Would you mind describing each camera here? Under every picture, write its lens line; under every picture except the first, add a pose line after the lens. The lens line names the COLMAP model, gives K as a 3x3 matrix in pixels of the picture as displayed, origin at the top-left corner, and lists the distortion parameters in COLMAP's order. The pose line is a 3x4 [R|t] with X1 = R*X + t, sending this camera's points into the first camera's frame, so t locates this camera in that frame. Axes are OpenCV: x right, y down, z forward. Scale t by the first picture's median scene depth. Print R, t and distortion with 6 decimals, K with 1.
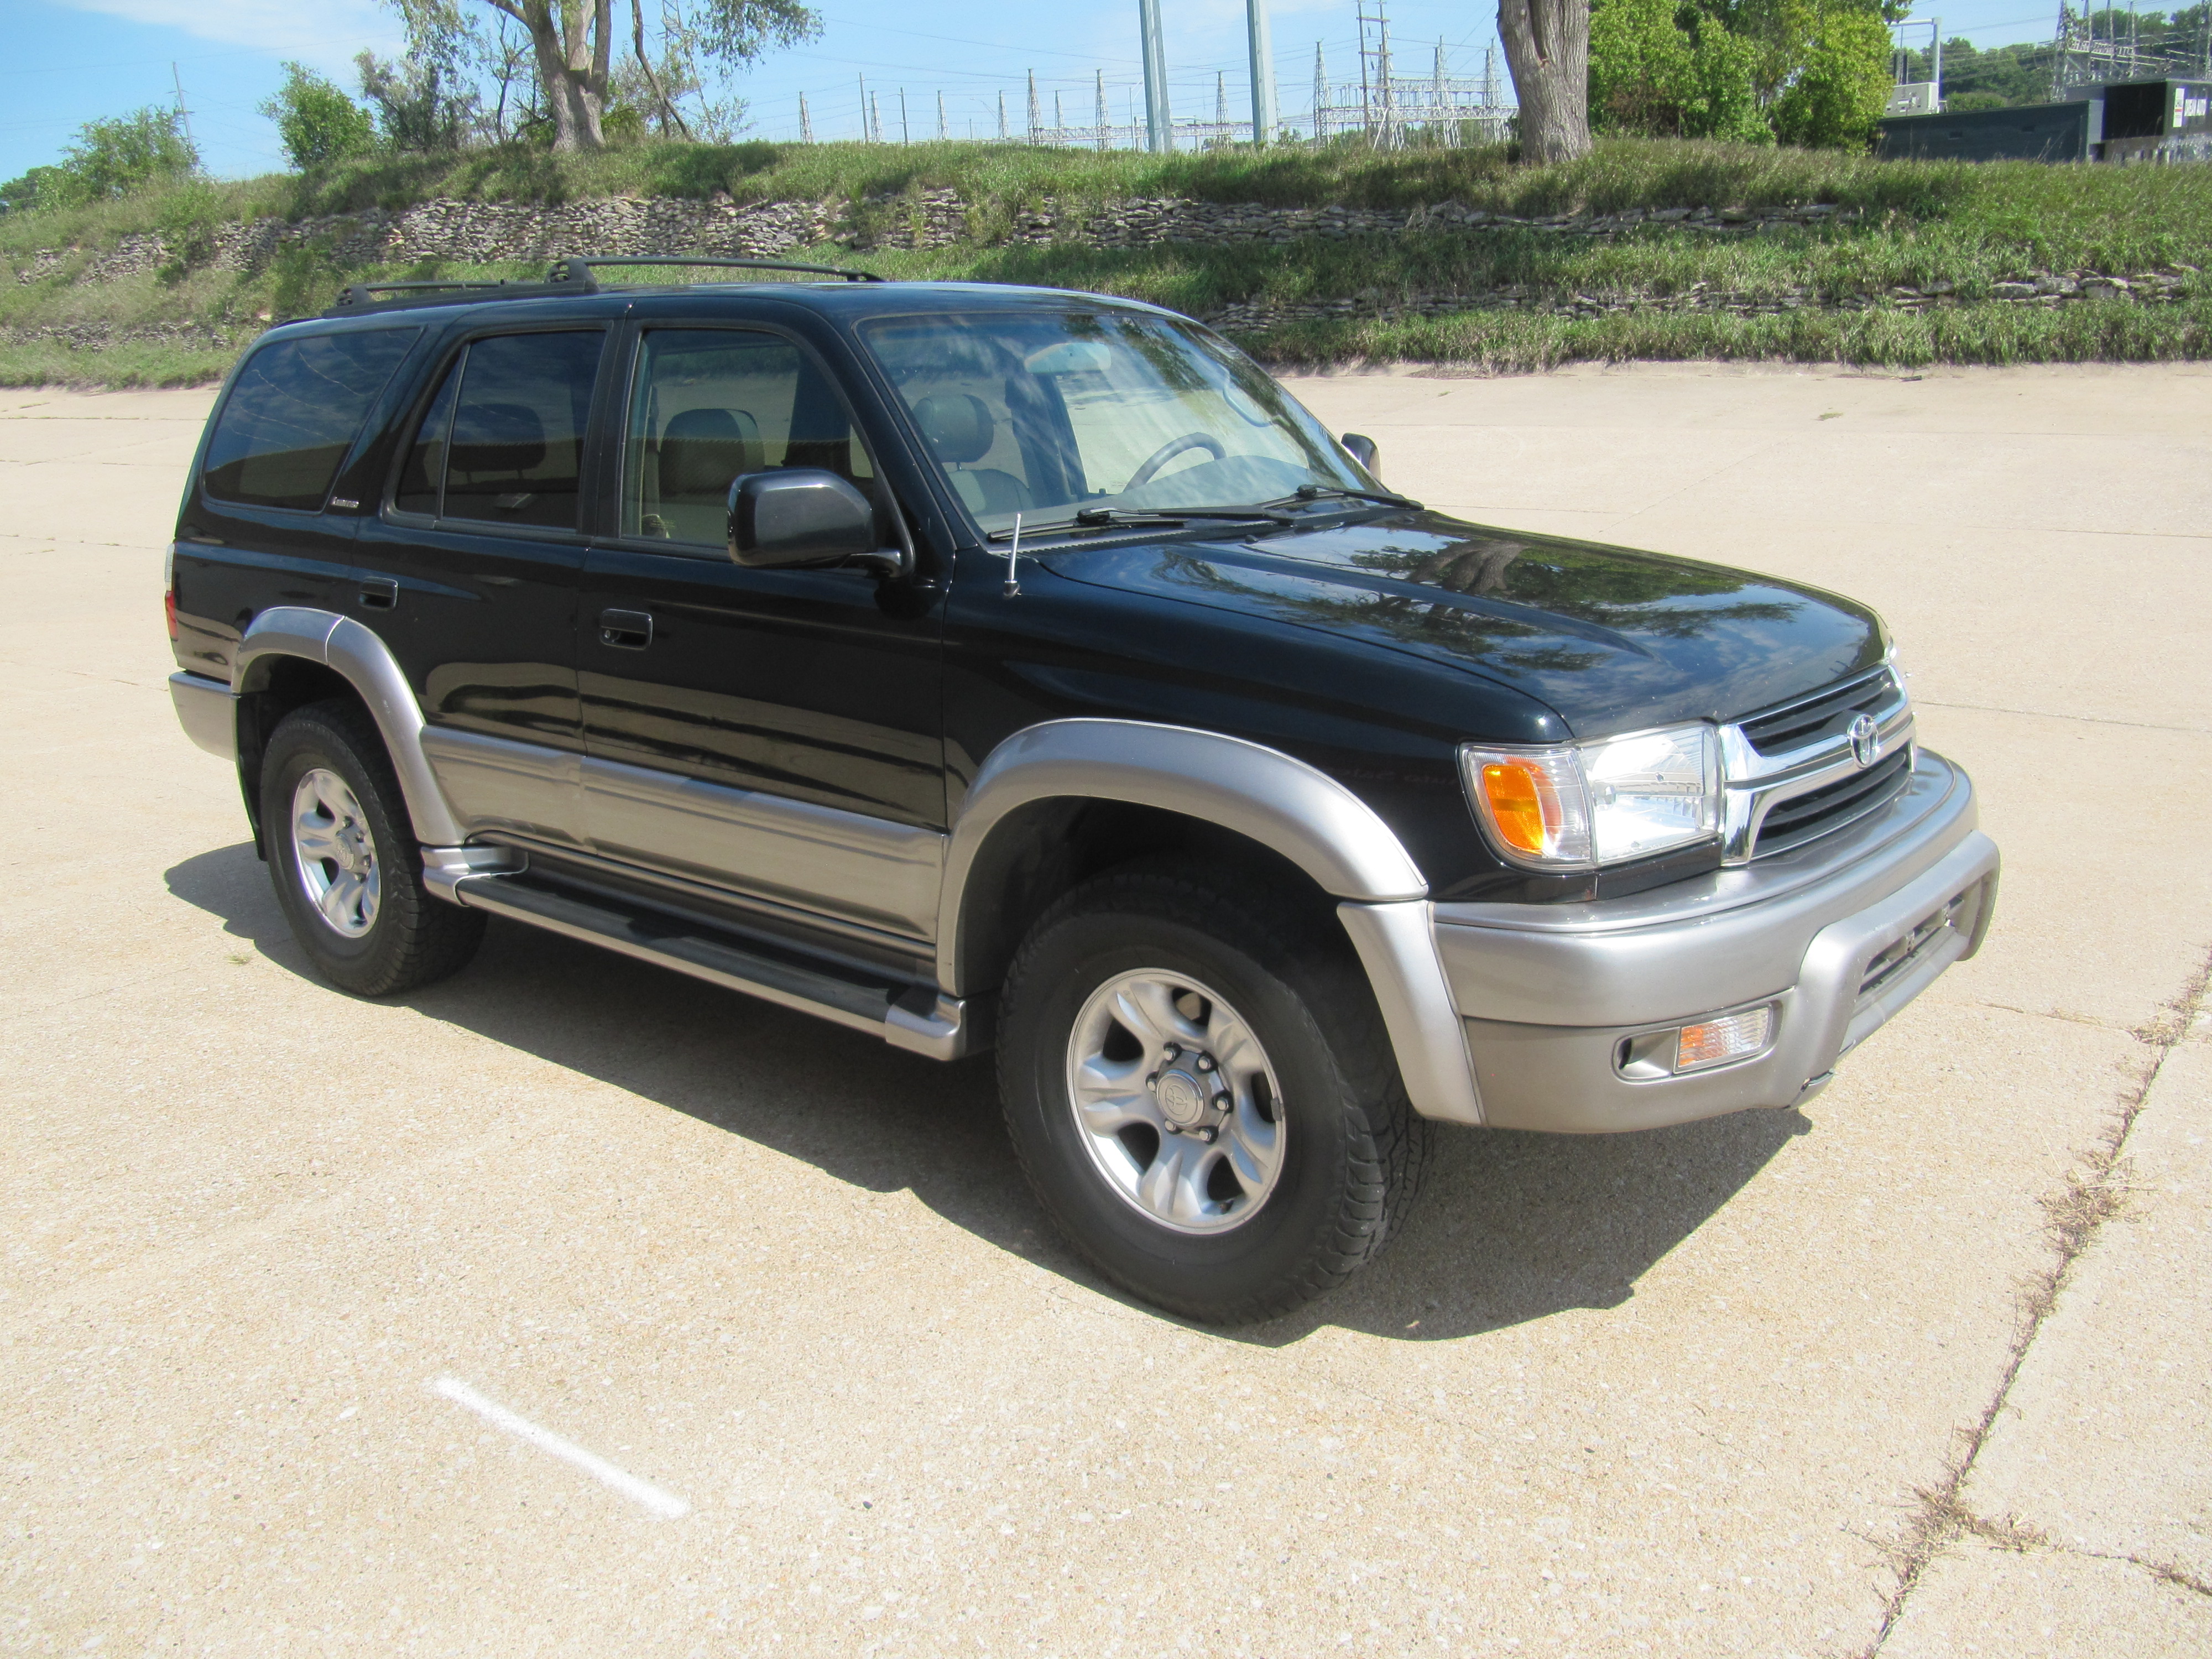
lens RADIAL K [[1817.0, 0, 1113.5], [0, 1817.0, 843.9], [0, 0, 1]] dist [-0.060390, 0.020746]
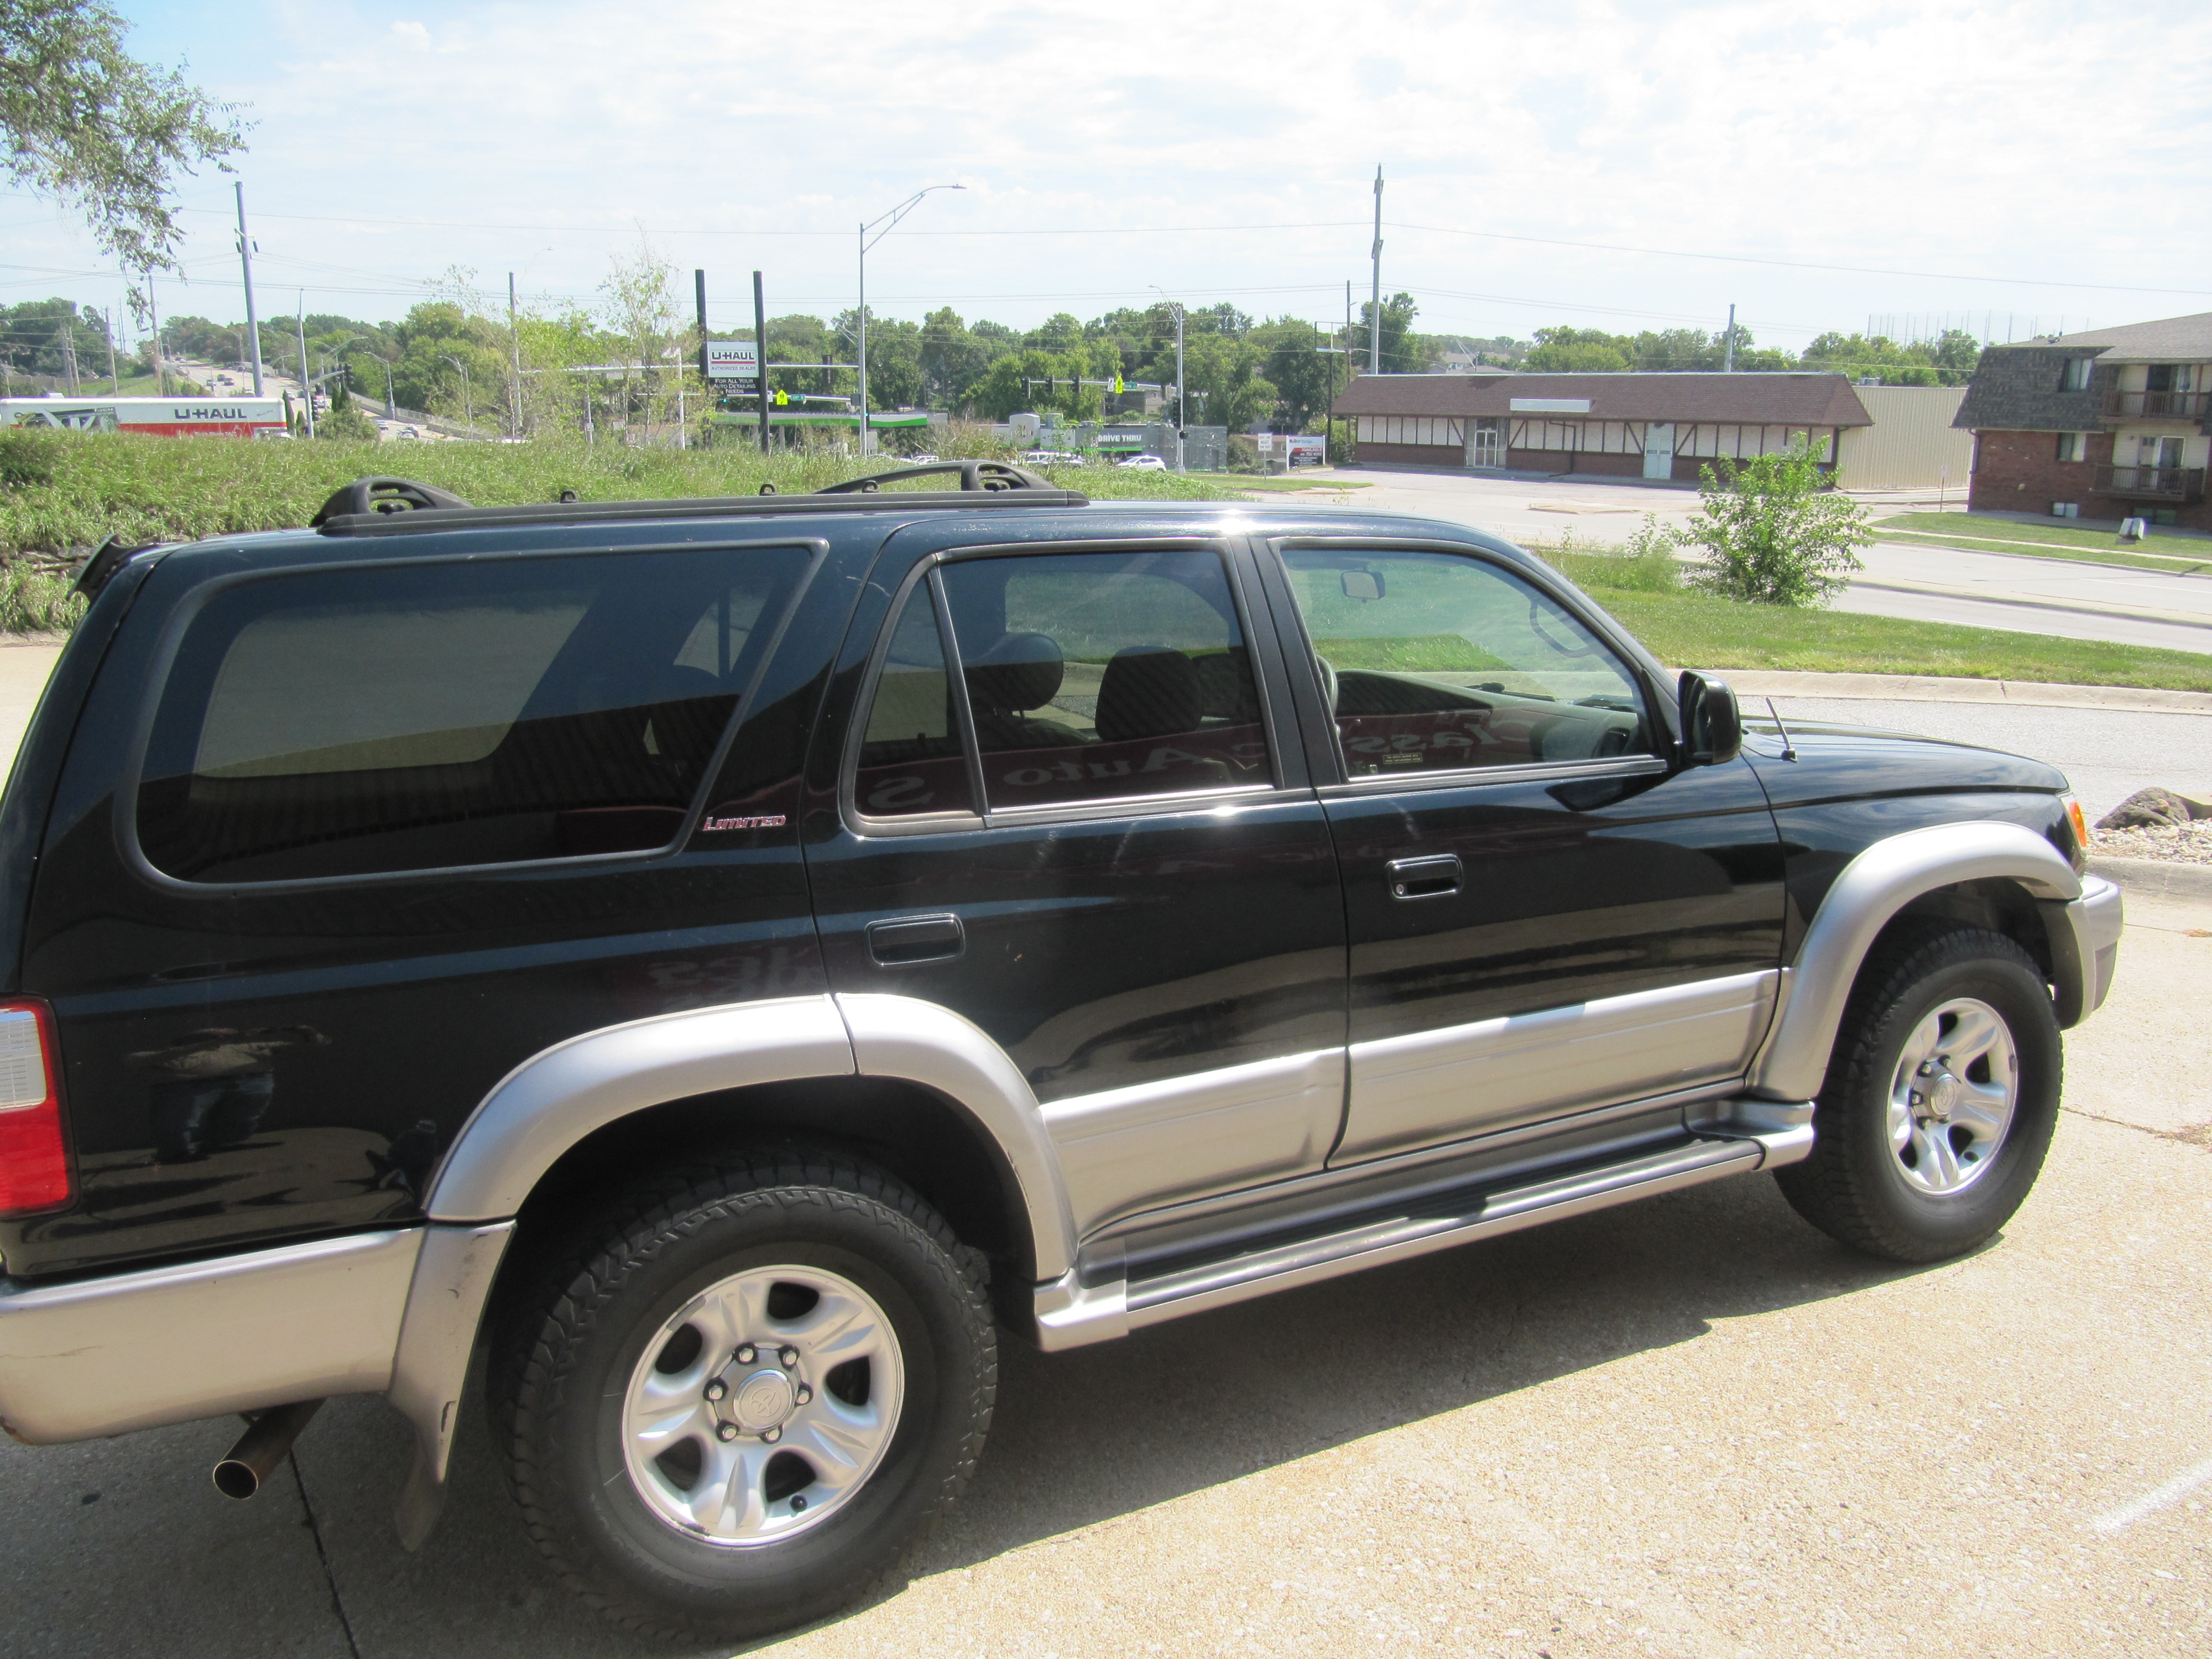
lens RADIAL K [[1817.0, 0, 1113.5], [0, 1817.0, 843.9], [0, 0, 1]] dist [-0.060390, 0.020746]
pose [[0.385155, -0.135490, 0.912852, -0.221982], [0.266539, 0.963341, 0.030524, -0.039446], [-0.883523, 0.231554, 0.407149, 0.149745]]
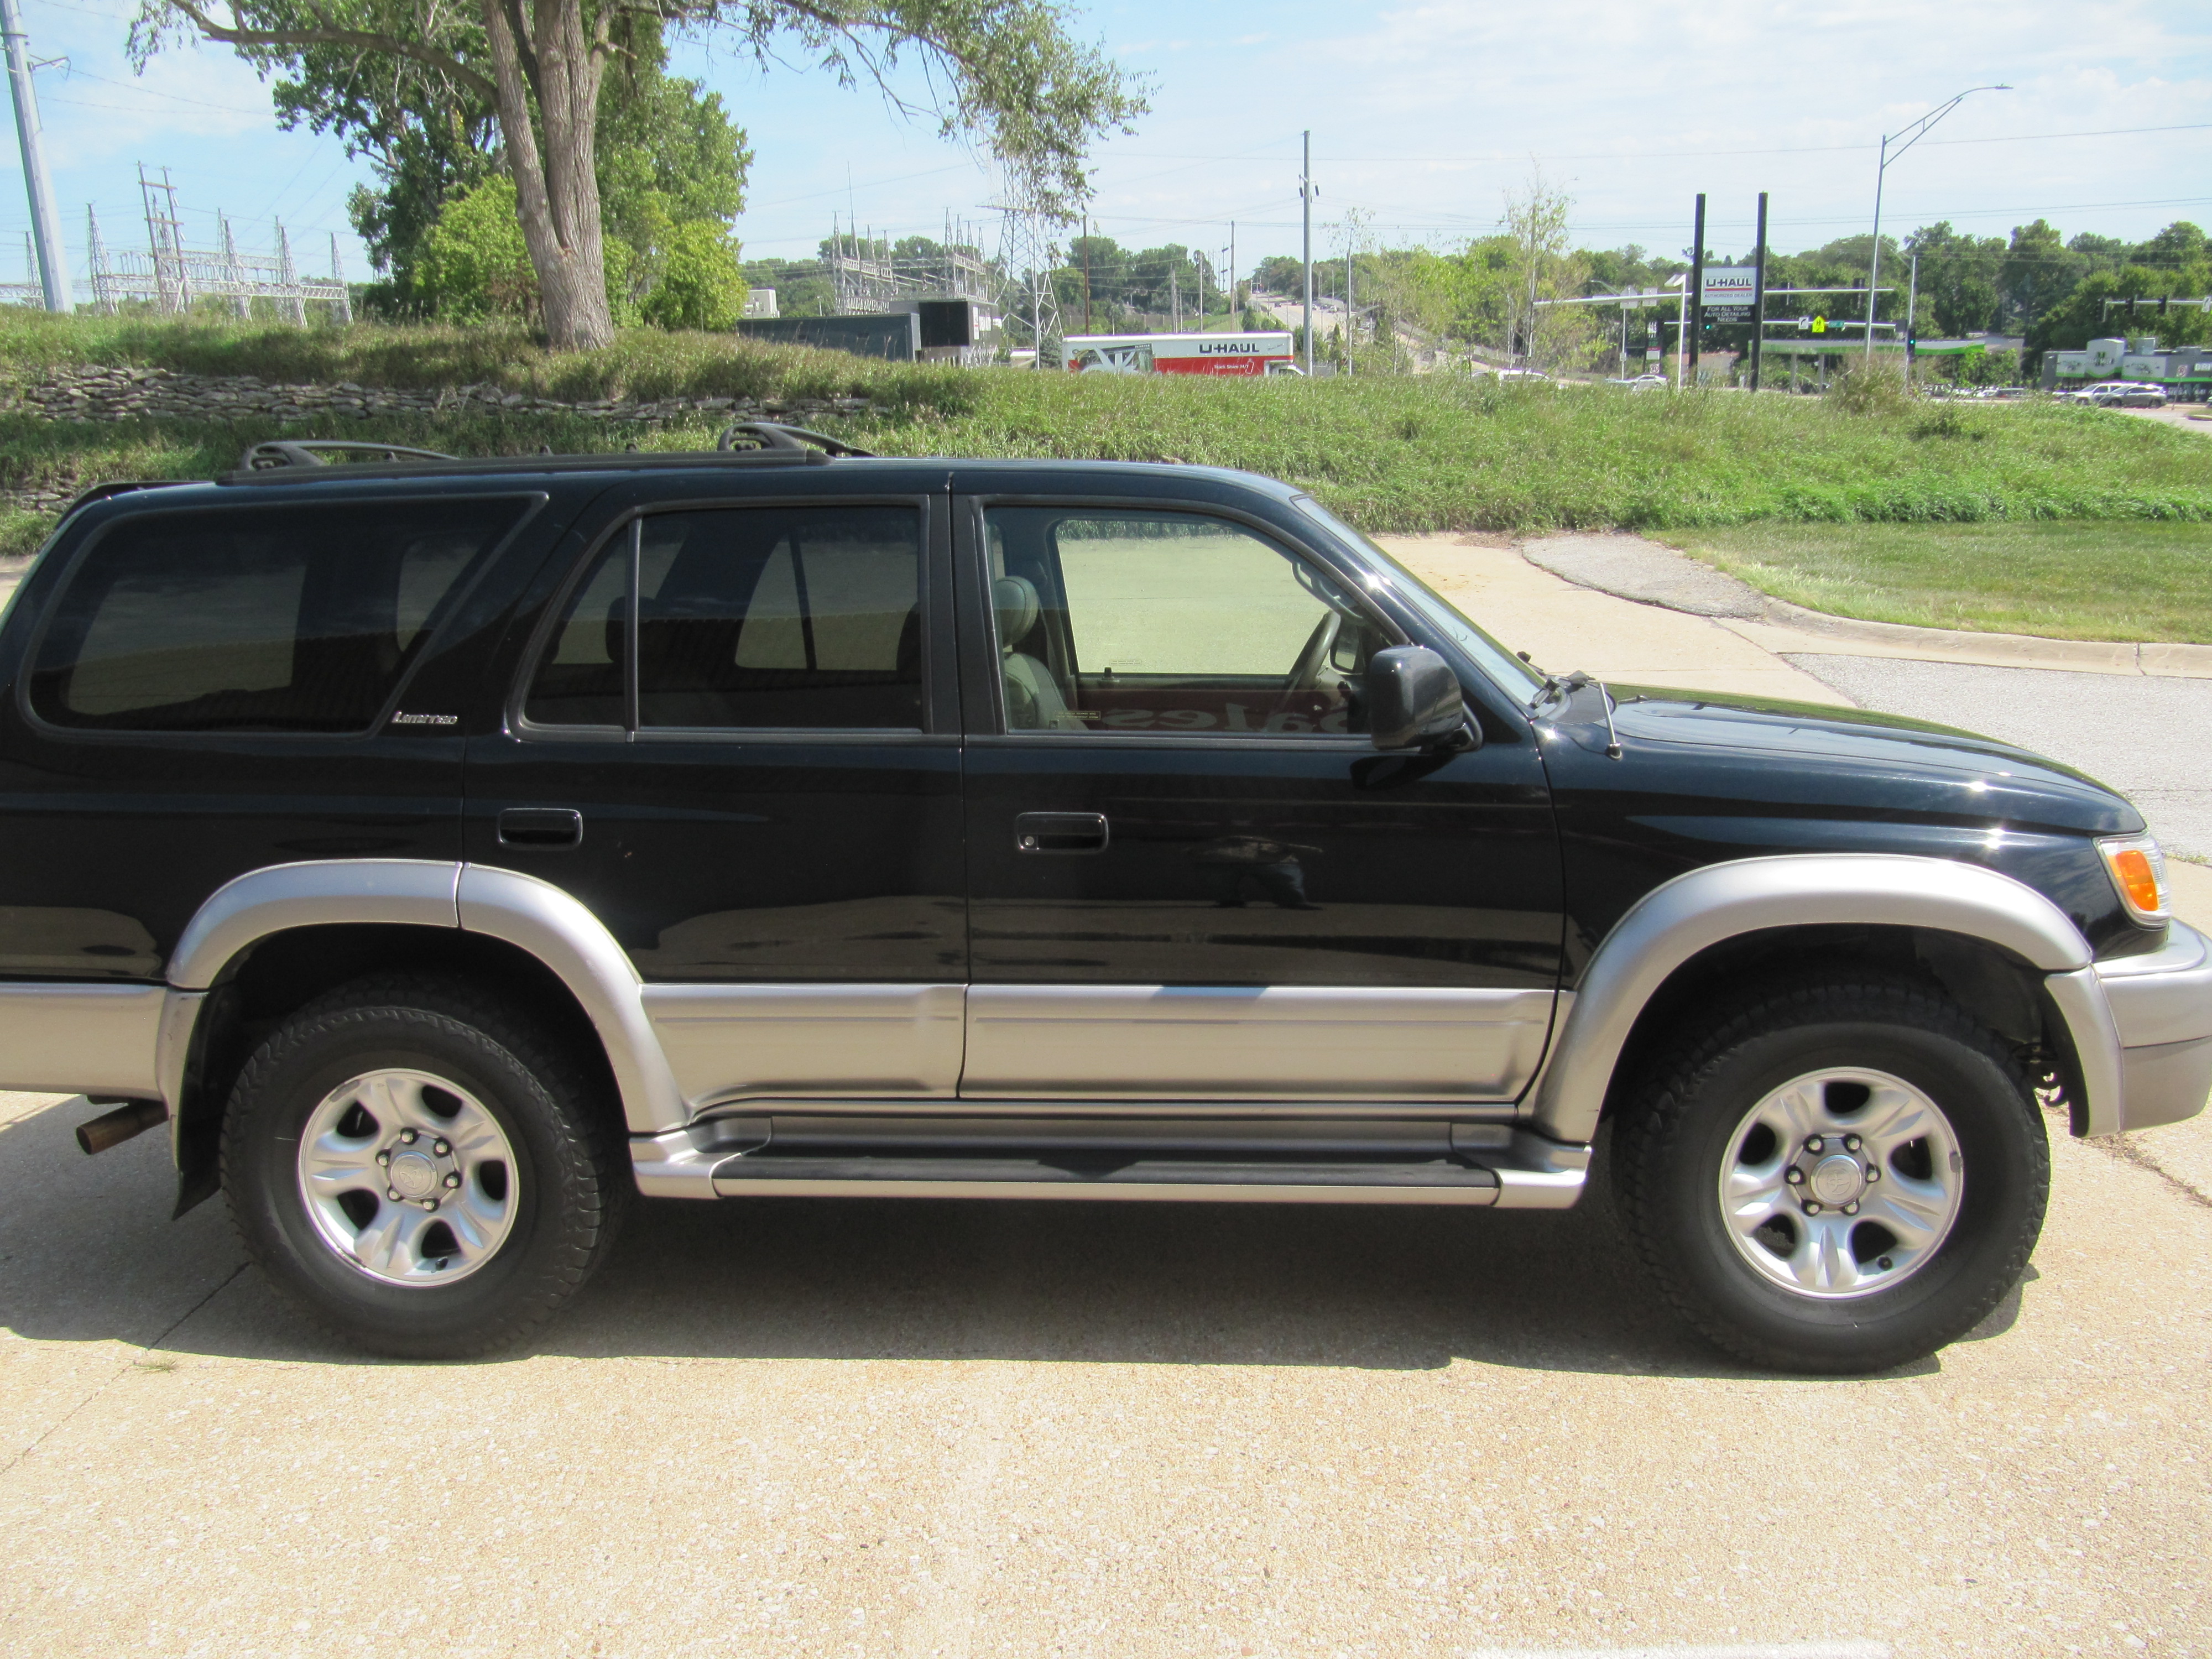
lens RADIAL K [[1817.0, 0, 1113.5], [0, 1817.0, 843.9], [0, 0, 1]] dist [-0.060390, 0.020746]
pose [[0.809646, -0.094701, 0.579229, -0.150716], [0.149885, 0.987535, -0.048052, -0.012864], [-0.567458, 0.125723, 0.813748, 0.048609]]
